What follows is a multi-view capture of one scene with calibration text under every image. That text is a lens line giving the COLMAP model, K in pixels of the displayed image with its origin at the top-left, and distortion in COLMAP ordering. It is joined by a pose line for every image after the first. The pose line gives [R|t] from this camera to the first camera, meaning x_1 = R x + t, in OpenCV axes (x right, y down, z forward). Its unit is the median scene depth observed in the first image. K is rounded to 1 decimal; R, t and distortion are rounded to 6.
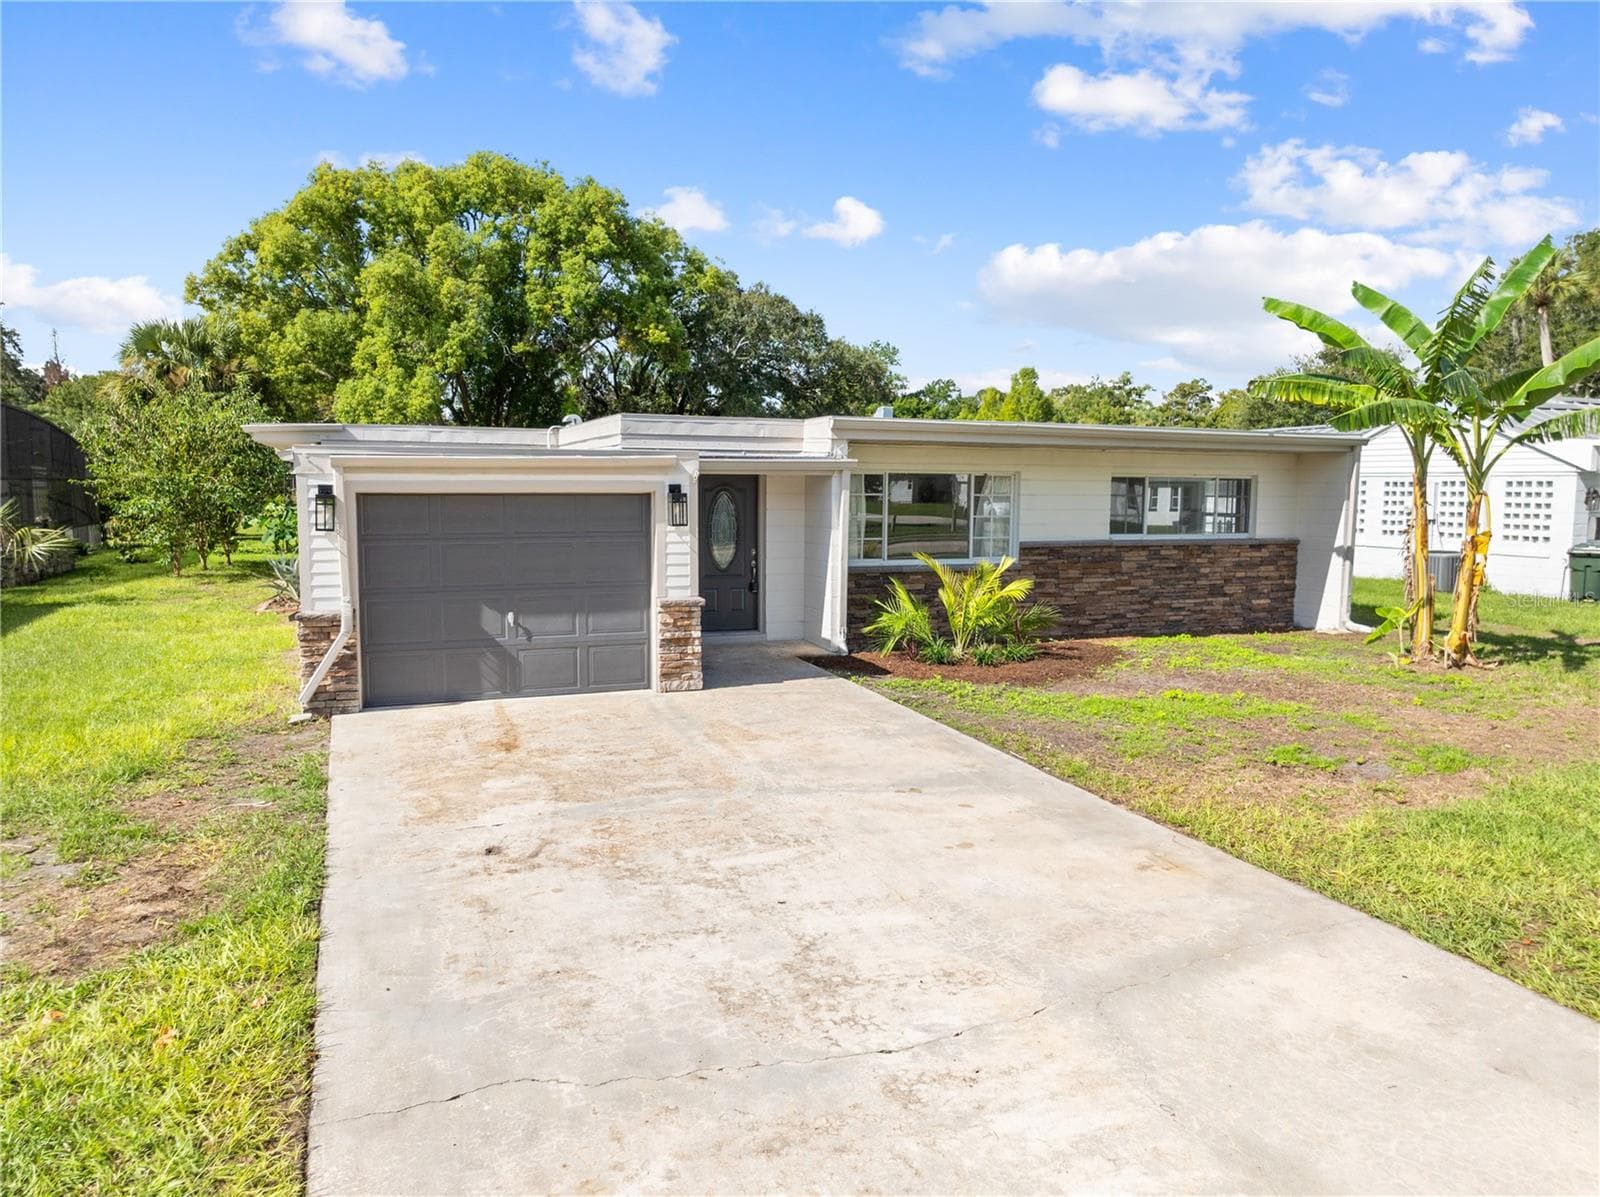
lens RADIAL K [[1123.4, 0, 804.6], [0, 1123.4, 604.5], [0, 0, 1]] dist [-0.038326, 0.009850]
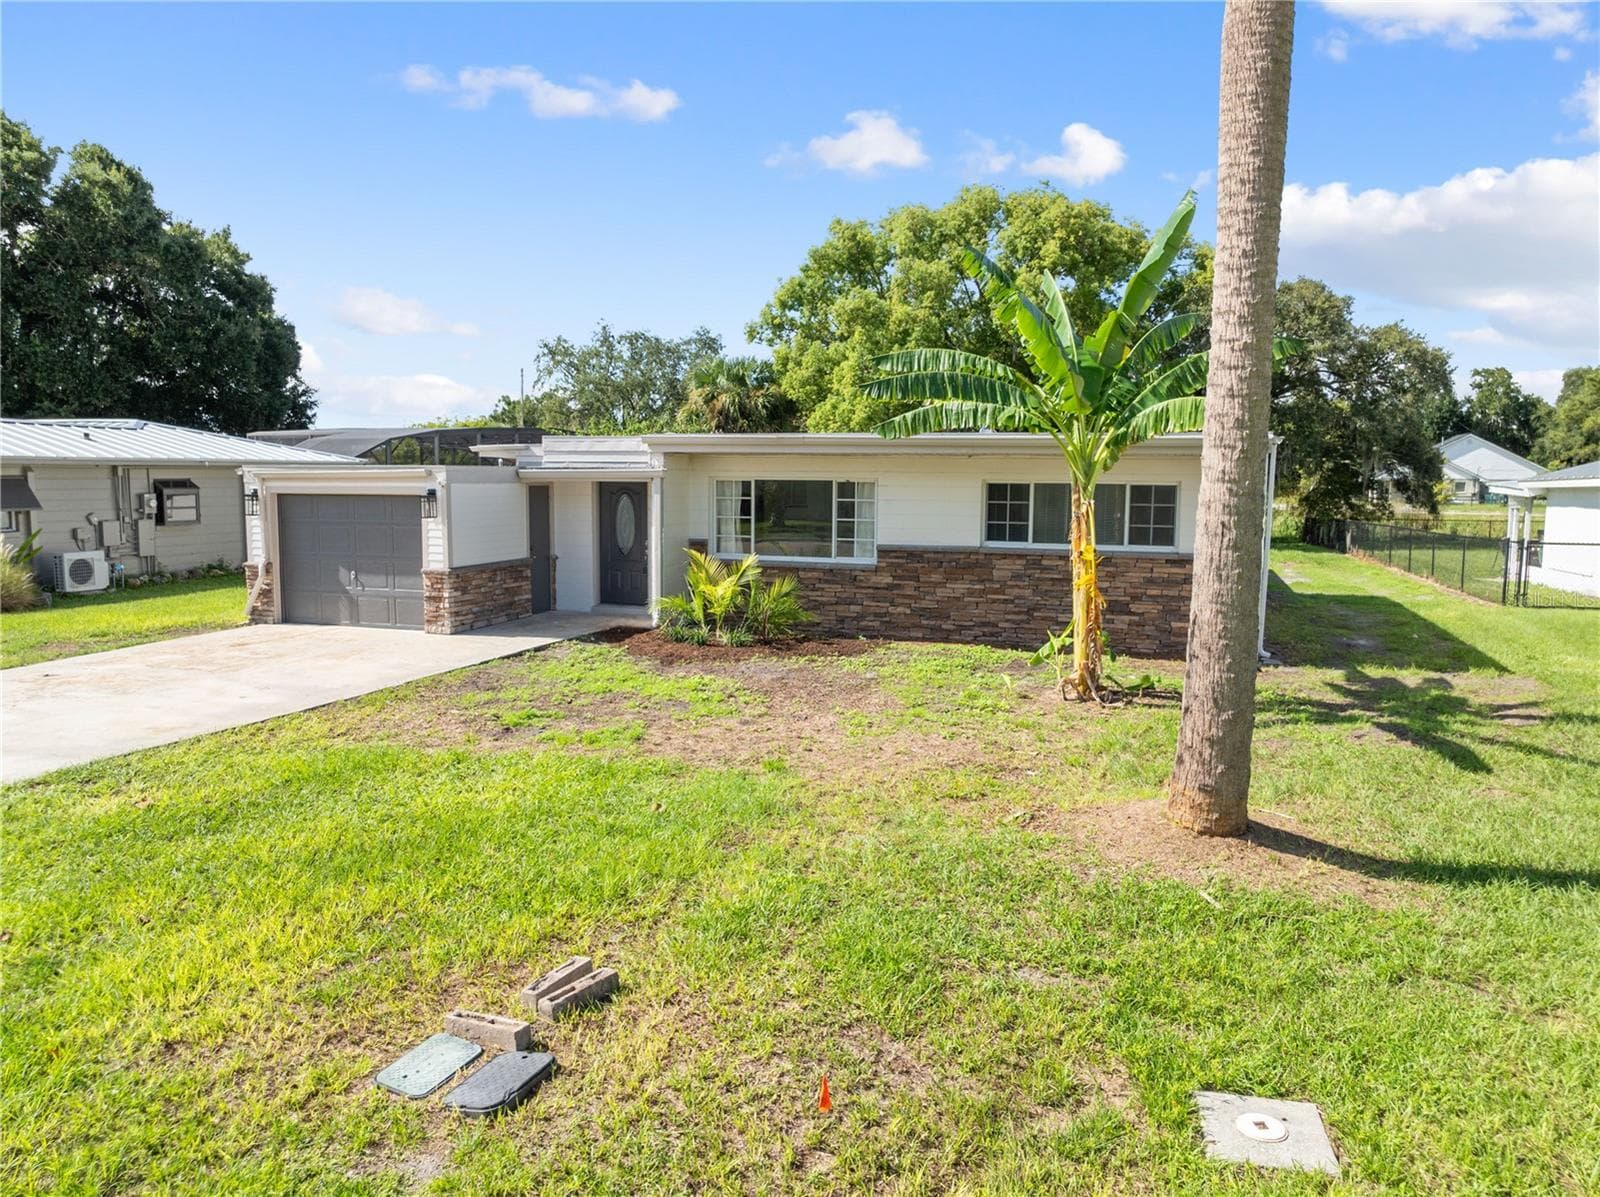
lens RADIAL K [[1123.4, 0, 802.7], [0, 1123.4, 599.4], [0, 0, 1]] dist [-0.038326, 0.009850]
pose [[0.760814, 0.068736, -0.645320, 0.793299], [-0.072362, 0.997159, 0.020900, -0.020552], [0.644923, 0.030796, 0.763626, 0.144126]]
